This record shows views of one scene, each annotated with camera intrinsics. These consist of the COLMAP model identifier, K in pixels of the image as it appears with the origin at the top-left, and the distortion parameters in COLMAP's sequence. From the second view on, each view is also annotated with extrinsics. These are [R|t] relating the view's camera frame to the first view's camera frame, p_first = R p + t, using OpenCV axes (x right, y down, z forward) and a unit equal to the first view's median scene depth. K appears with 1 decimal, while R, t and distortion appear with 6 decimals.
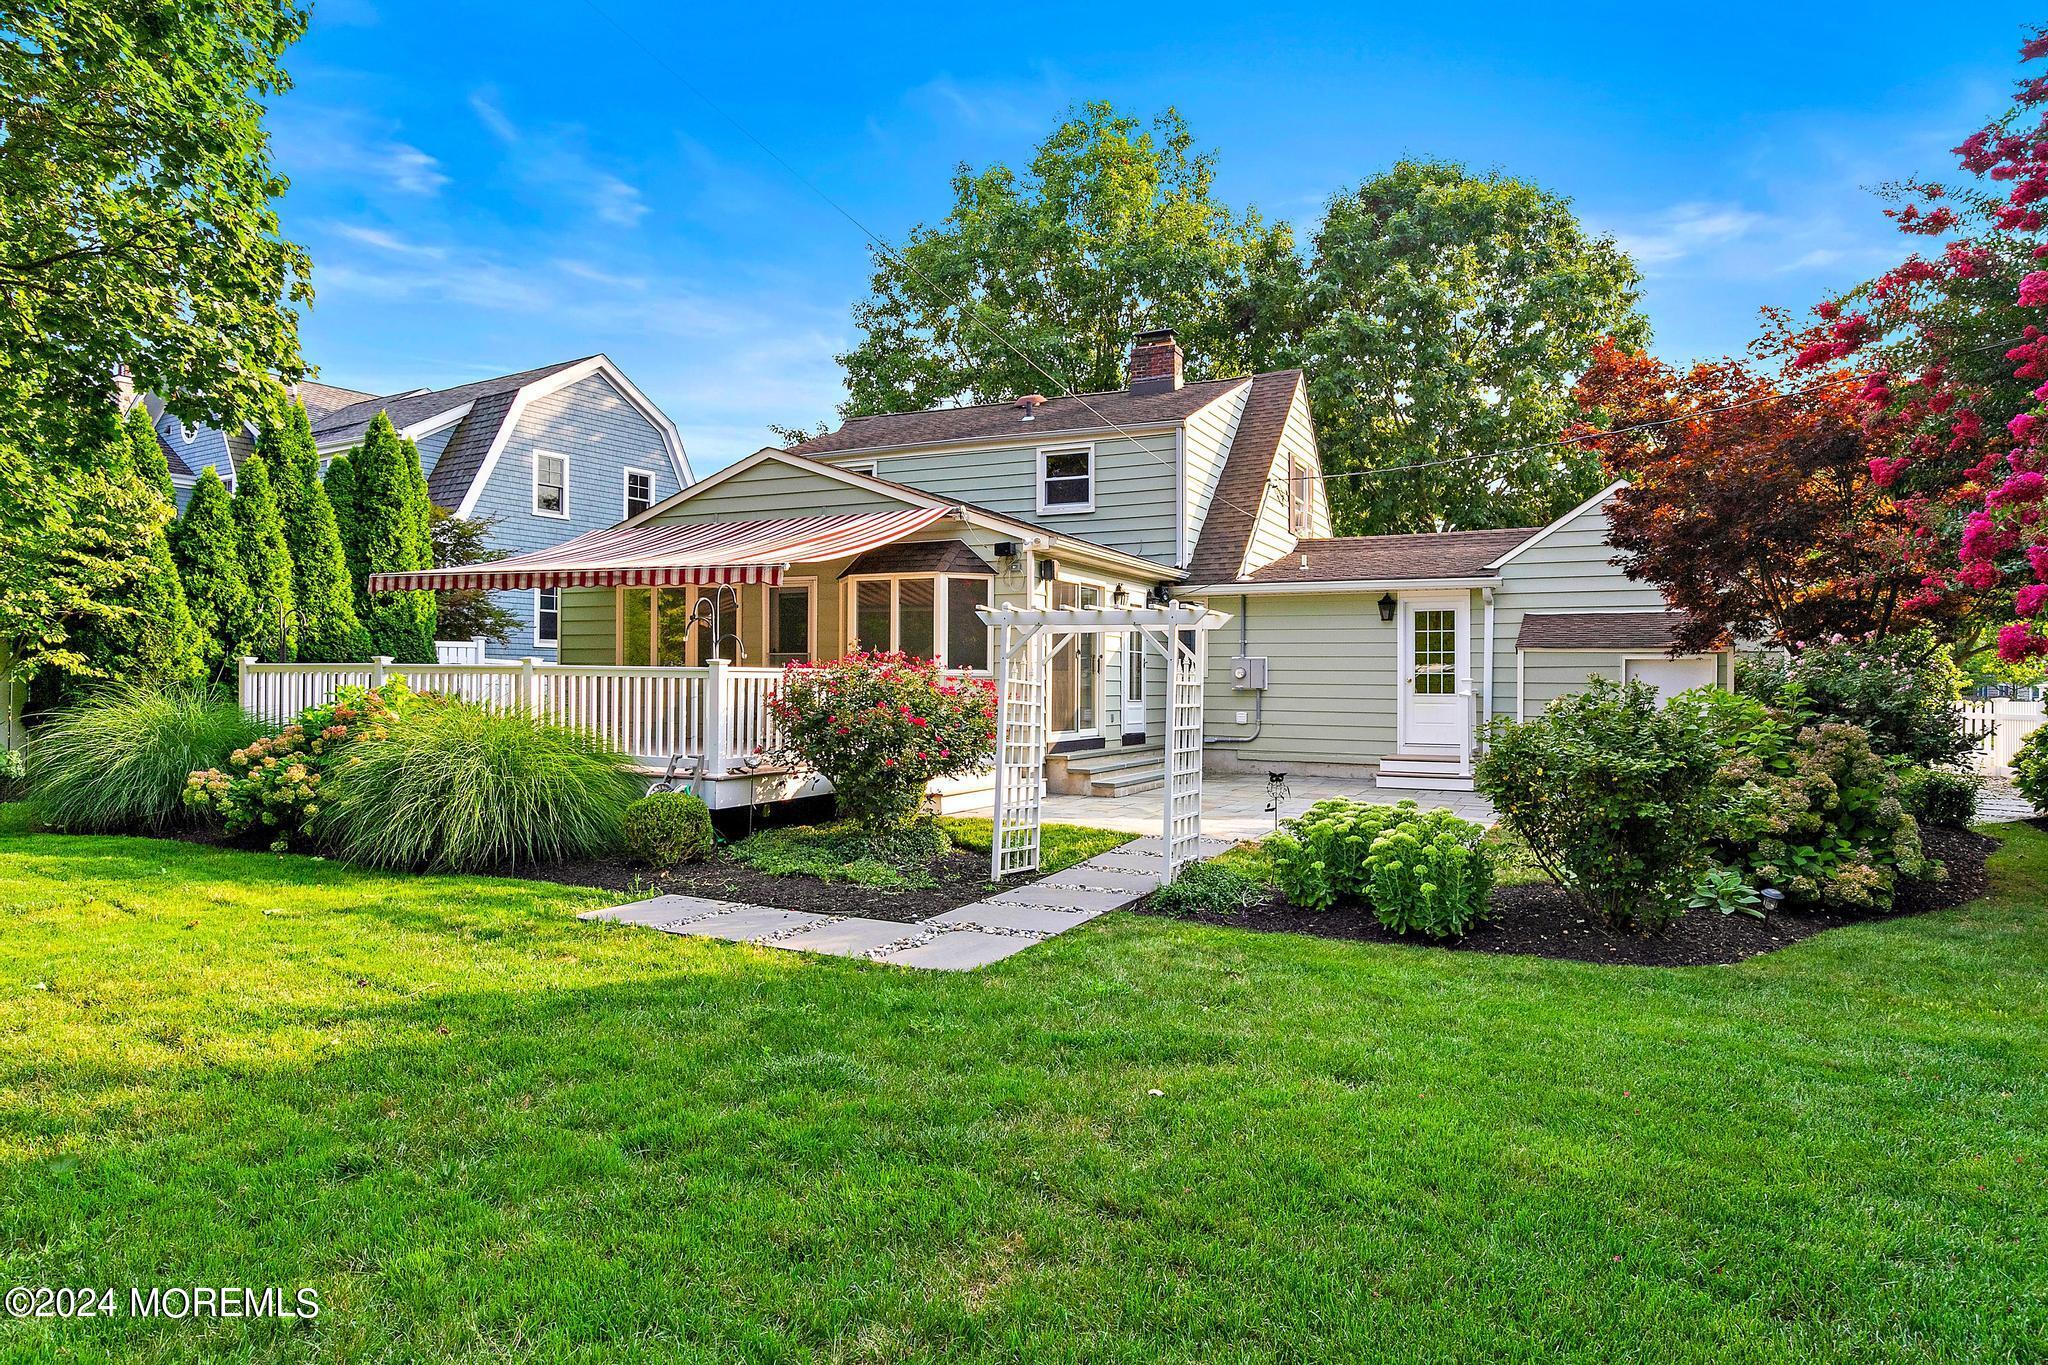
lens RADIAL K [[1176.2, 0, 1022.1], [0, 1176.2, 684.8], [0, 0, 1]] dist [0.029168, 0.000506]
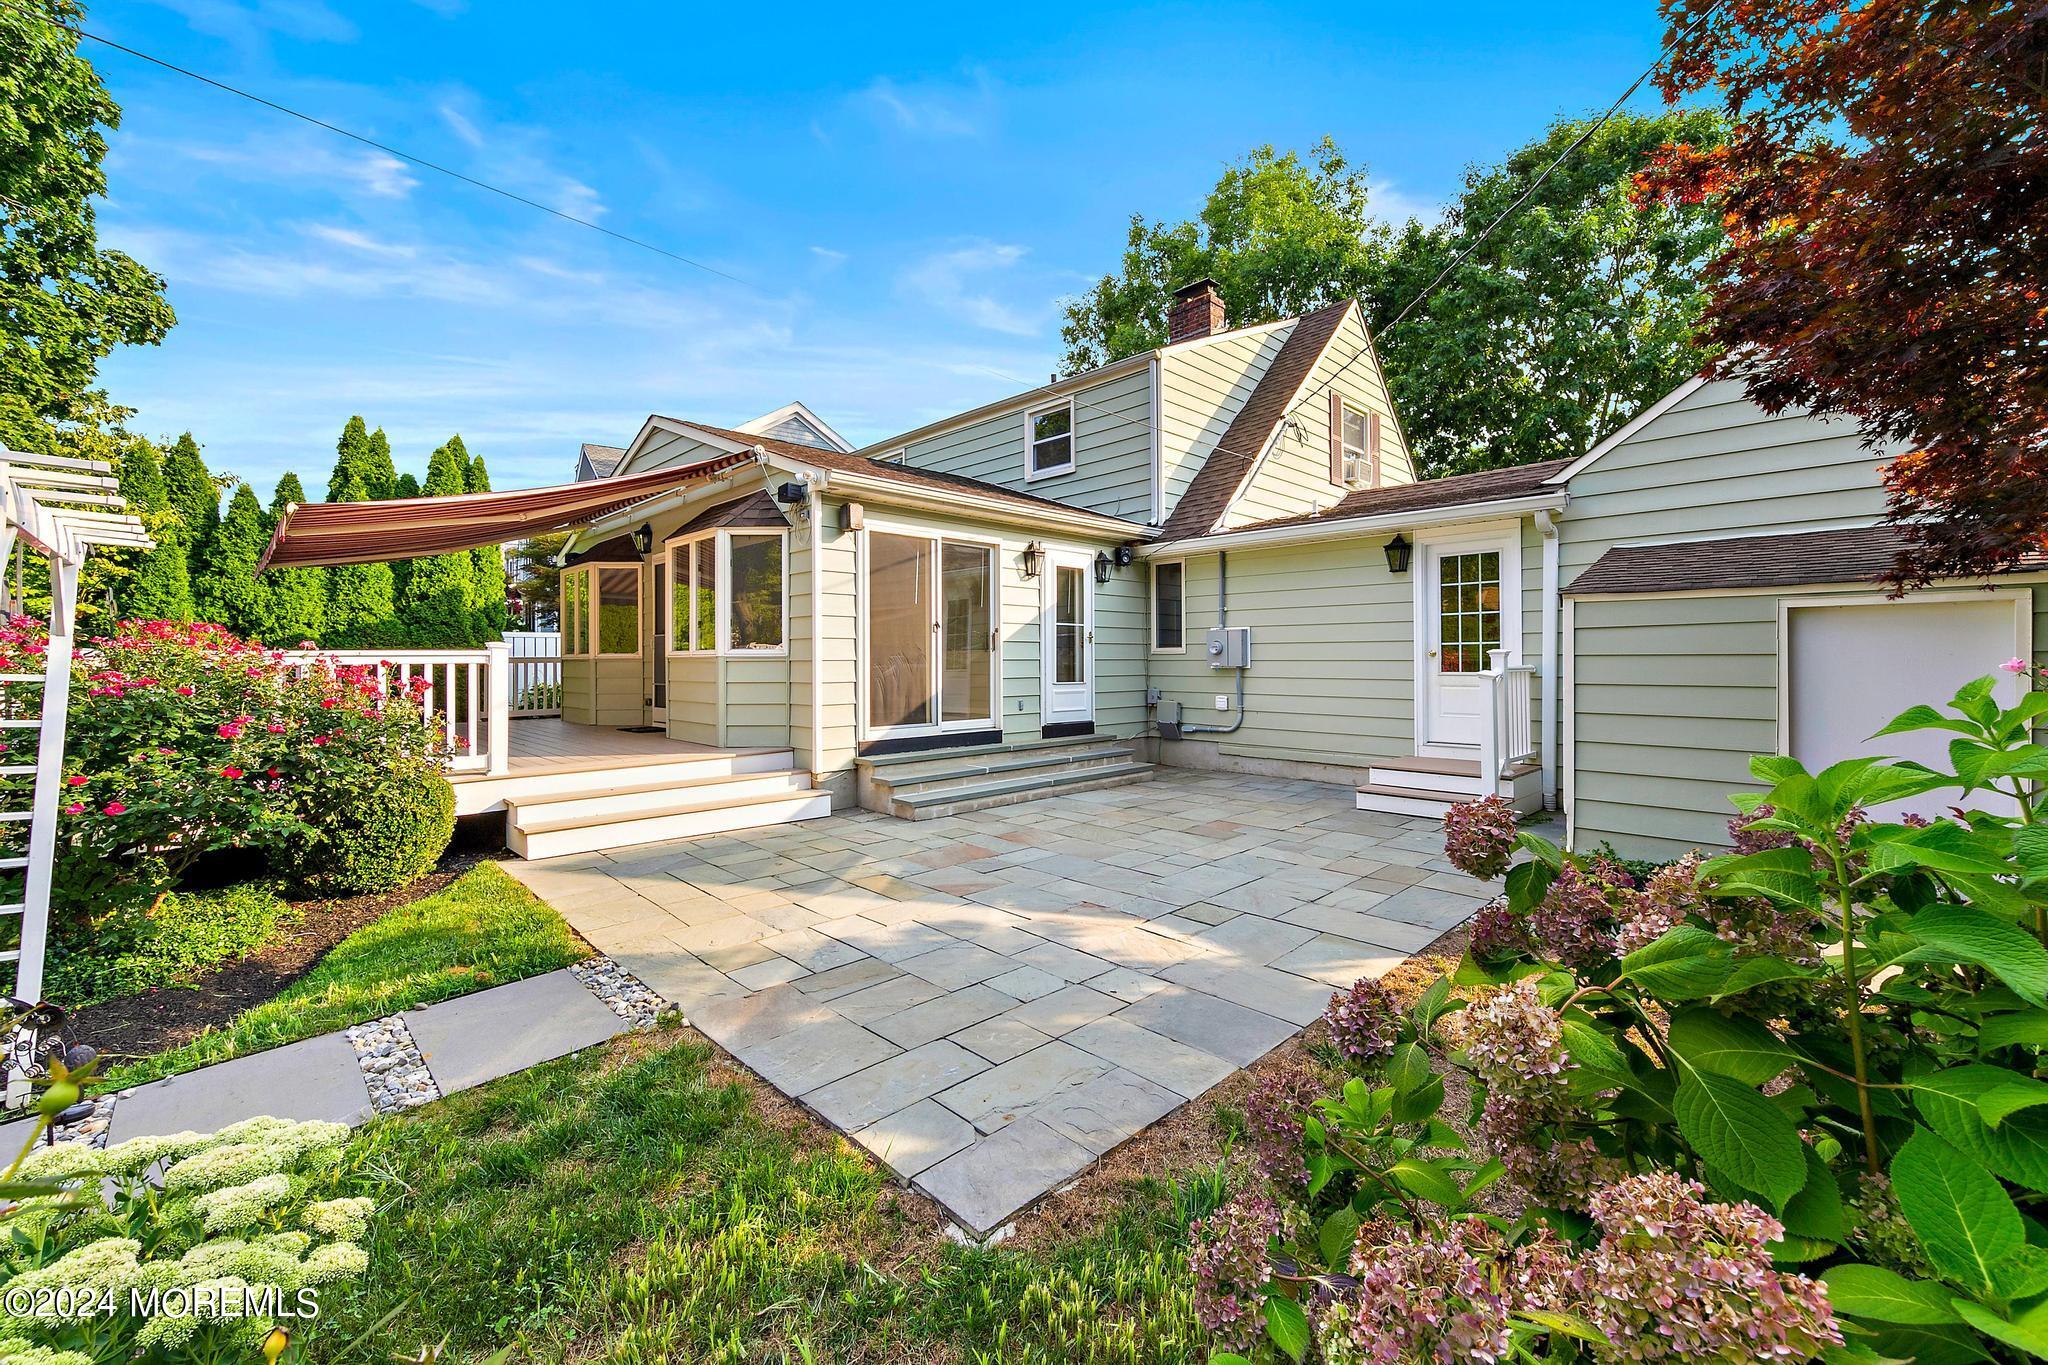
lens RADIAL K [[805.7, 0, 1027.3], [0, 805.7, 664.6], [0, 0, 1]] dist [0.013422, -0.000161]
pose [[0.945162, -0.010220, -0.326442, 0.256525], [0.011747, 0.999927, 0.002707, -0.001550], [0.326391, -0.006393, 0.945213, 0.458140]]
